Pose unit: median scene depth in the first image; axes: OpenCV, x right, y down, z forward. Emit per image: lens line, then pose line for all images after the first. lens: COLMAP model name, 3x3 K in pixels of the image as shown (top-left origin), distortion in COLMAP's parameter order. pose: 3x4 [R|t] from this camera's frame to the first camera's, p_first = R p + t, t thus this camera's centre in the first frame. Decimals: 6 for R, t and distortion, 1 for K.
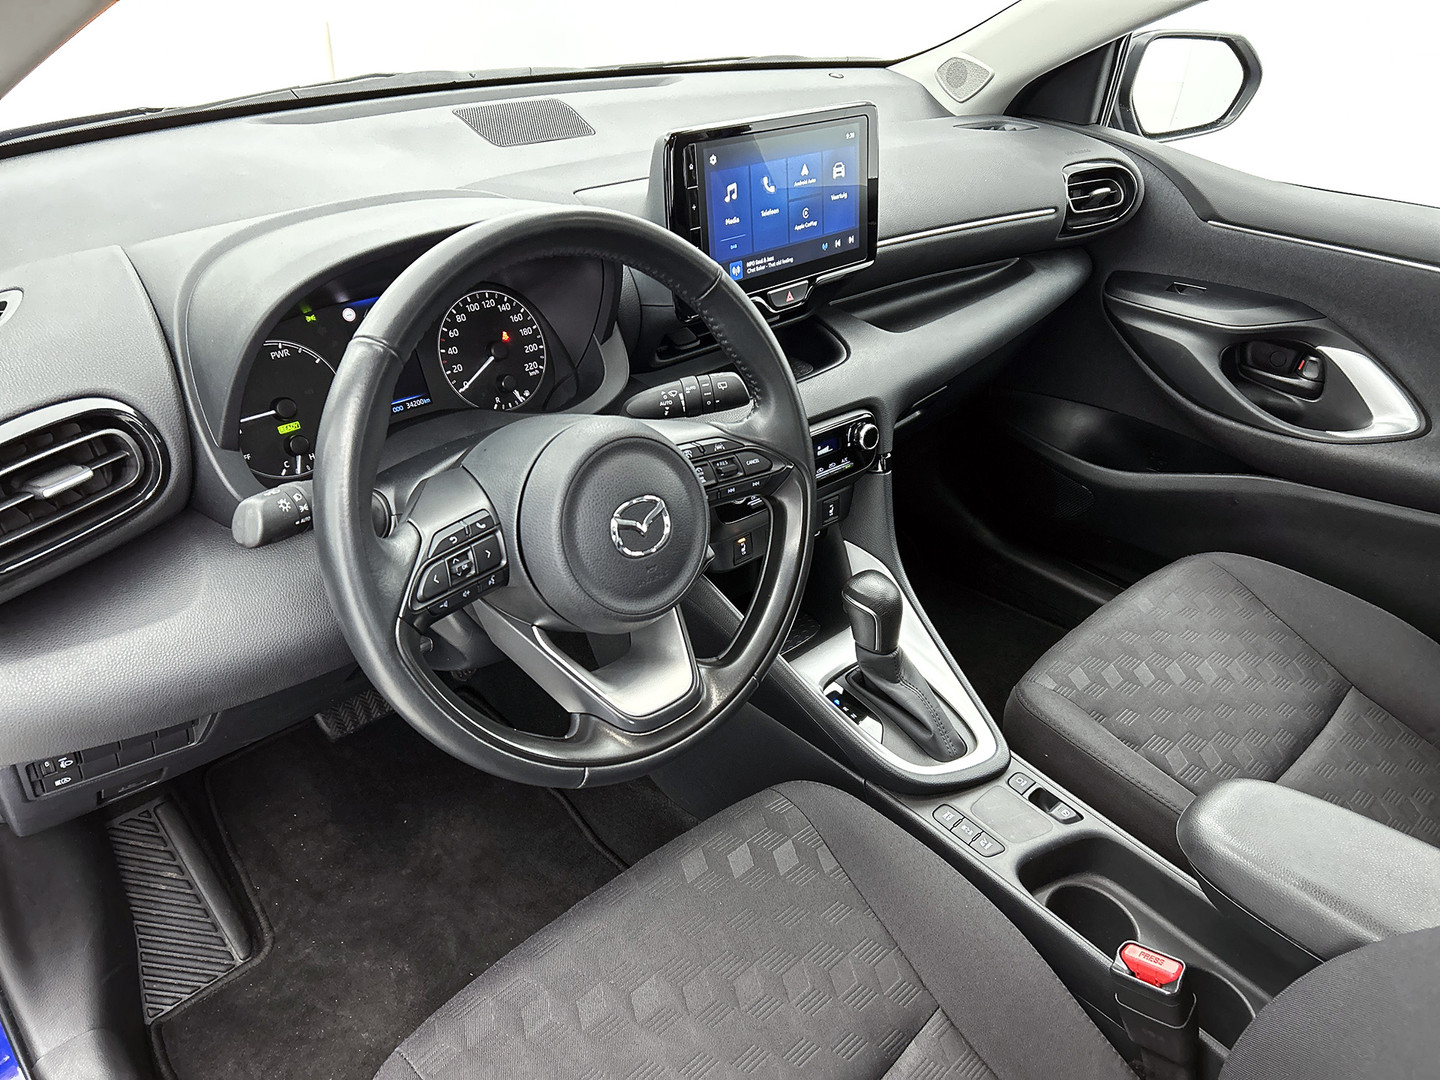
lens RADIAL K [[1091.1, 0, 719.3], [0, 1091.1, 543.3], [0, 0, 1]] dist [0.052265, -0.004274]
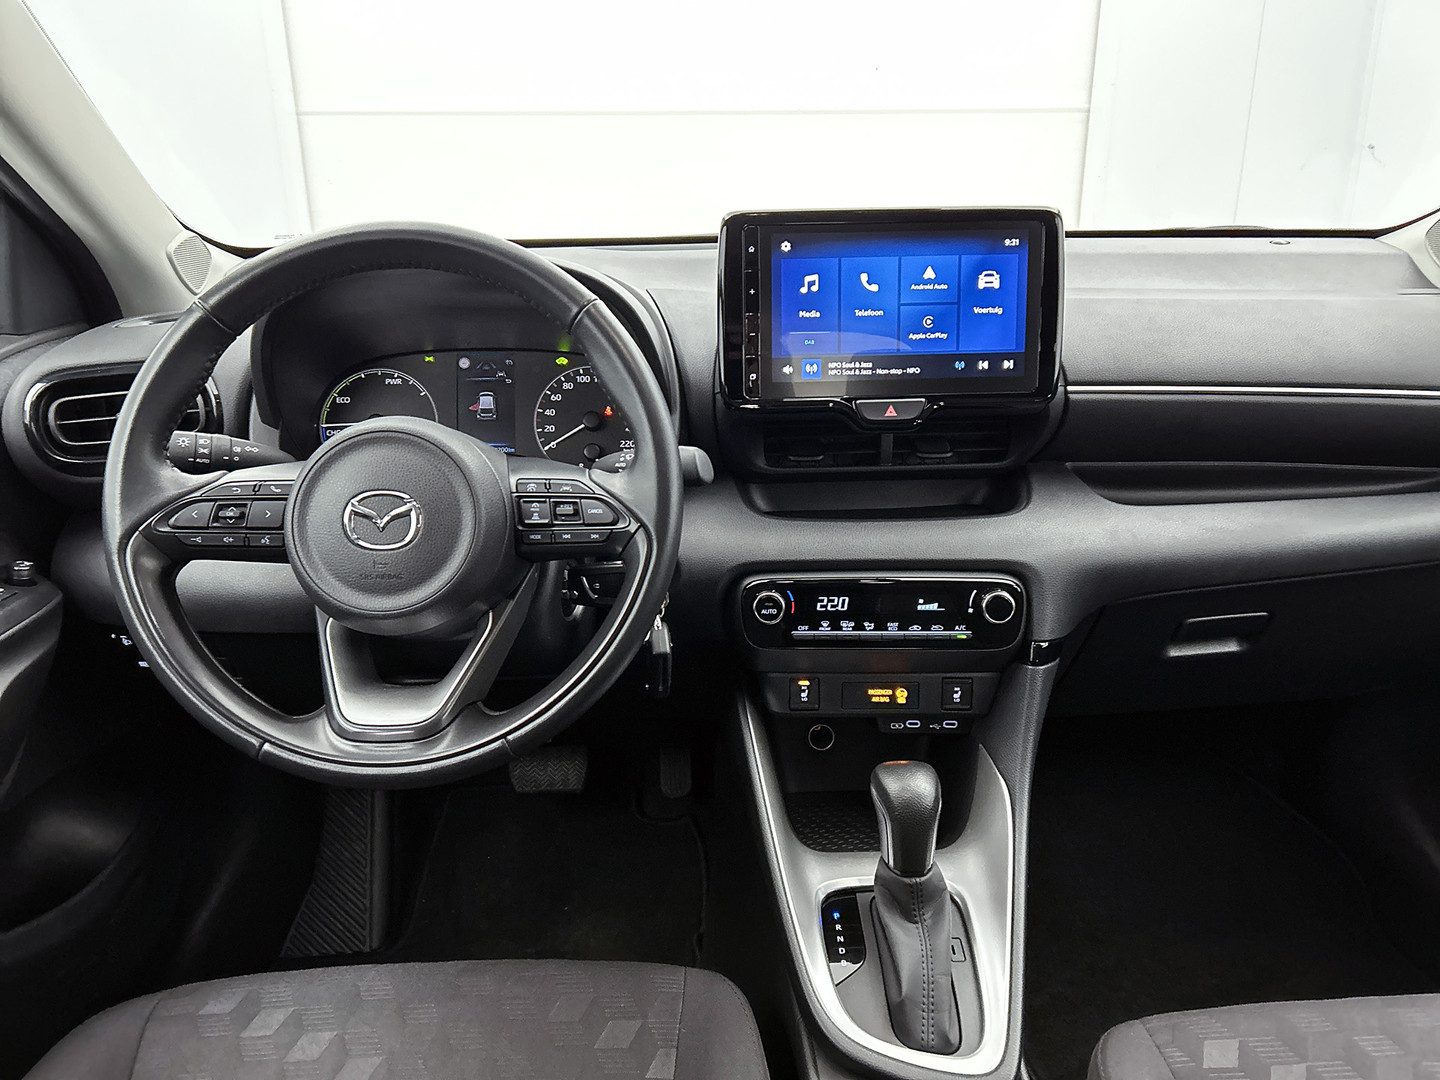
lens RADIAL K [[1091.1, 0, 718.3], [0, 1091.1, 534.9], [0, 0, 1]] dist [0.052265, -0.004274]
pose [[0.723689, 0.154186, -0.672682, 0.576928], [-0.321370, 0.937881, -0.130766, 0.023874], [0.610733, 0.310814, 0.728285, 0.326169]]
